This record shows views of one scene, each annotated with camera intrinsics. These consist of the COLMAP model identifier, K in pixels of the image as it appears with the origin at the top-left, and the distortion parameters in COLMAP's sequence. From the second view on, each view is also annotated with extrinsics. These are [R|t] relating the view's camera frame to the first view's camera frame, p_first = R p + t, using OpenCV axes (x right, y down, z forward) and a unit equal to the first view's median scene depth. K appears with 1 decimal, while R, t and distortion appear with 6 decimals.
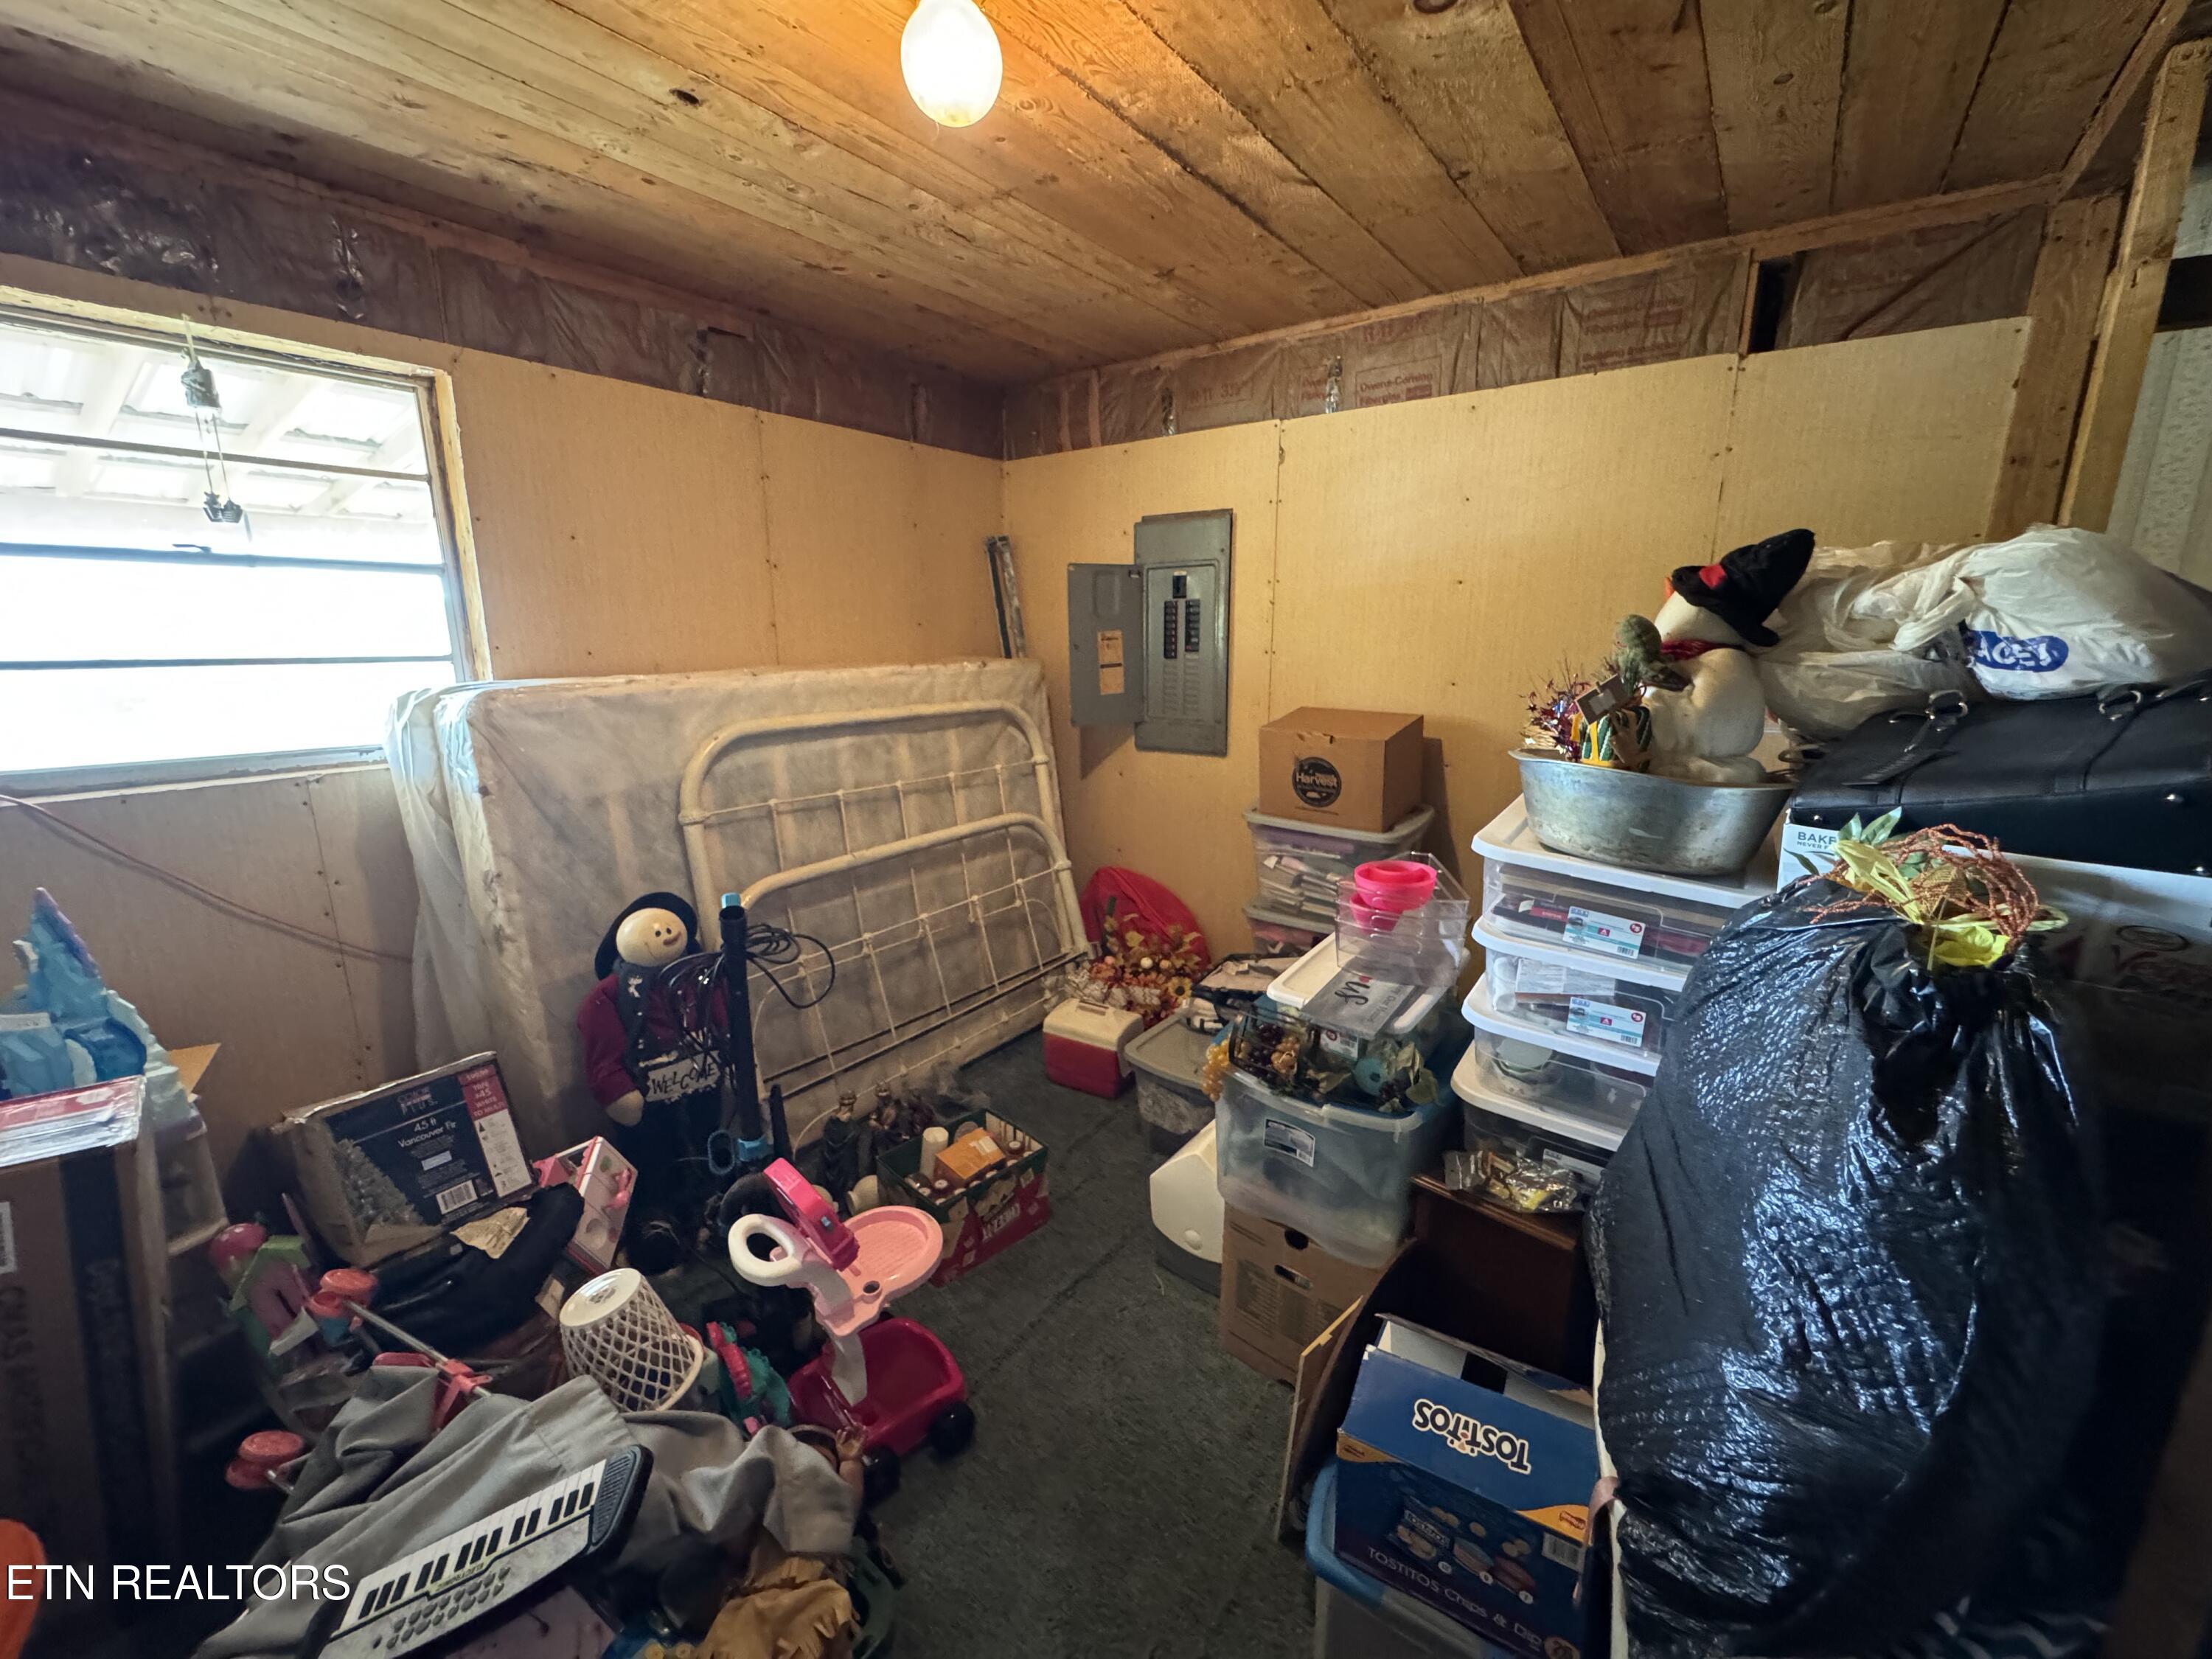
lens RADIAL K [[884.8, 0, 1101.0], [0, 884.8, 827.7], [0, 0, 1]] dist [-0.006179, 0.000892]
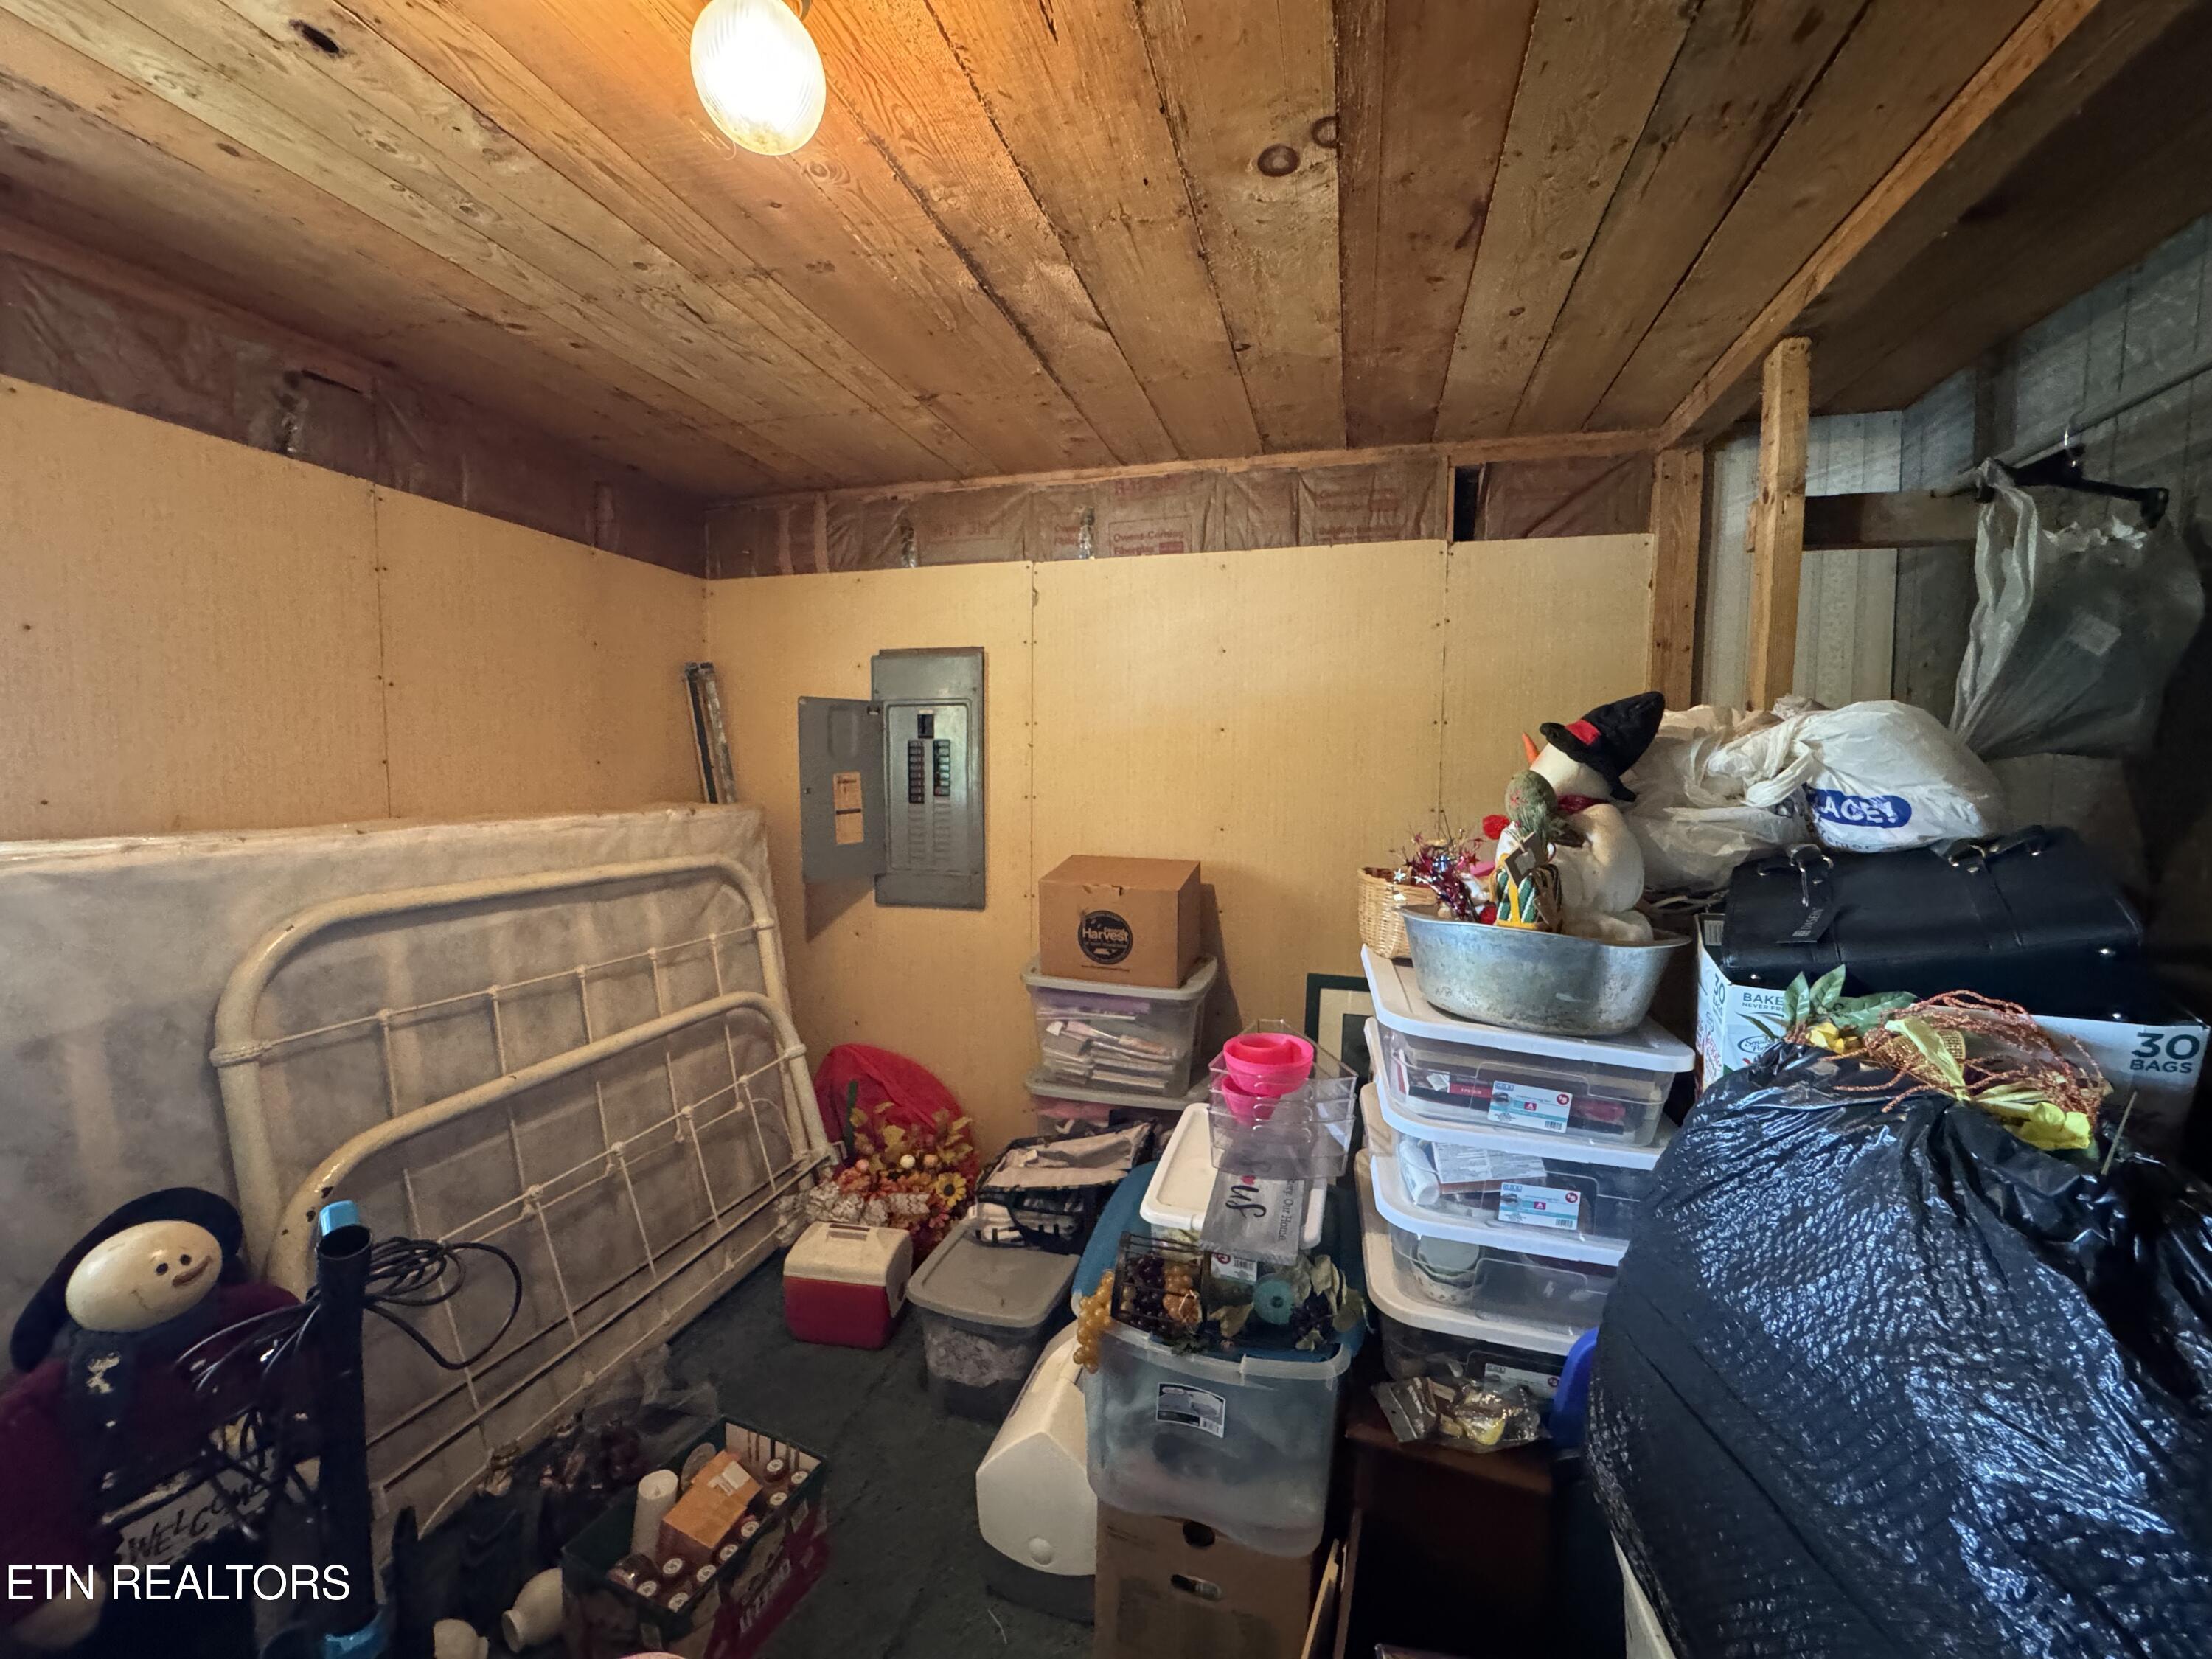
lens RADIAL K [[884.8, 0, 1101.0], [0, 884.8, 827.7], [0, 0, 1]] dist [-0.006179, 0.000892]
pose [[0.932285, -0.013621, 0.361469, -0.107054], [0.068226, 0.987976, -0.138737, -0.043521], [-0.355233, 0.154004, 0.922005, 0.160919]]
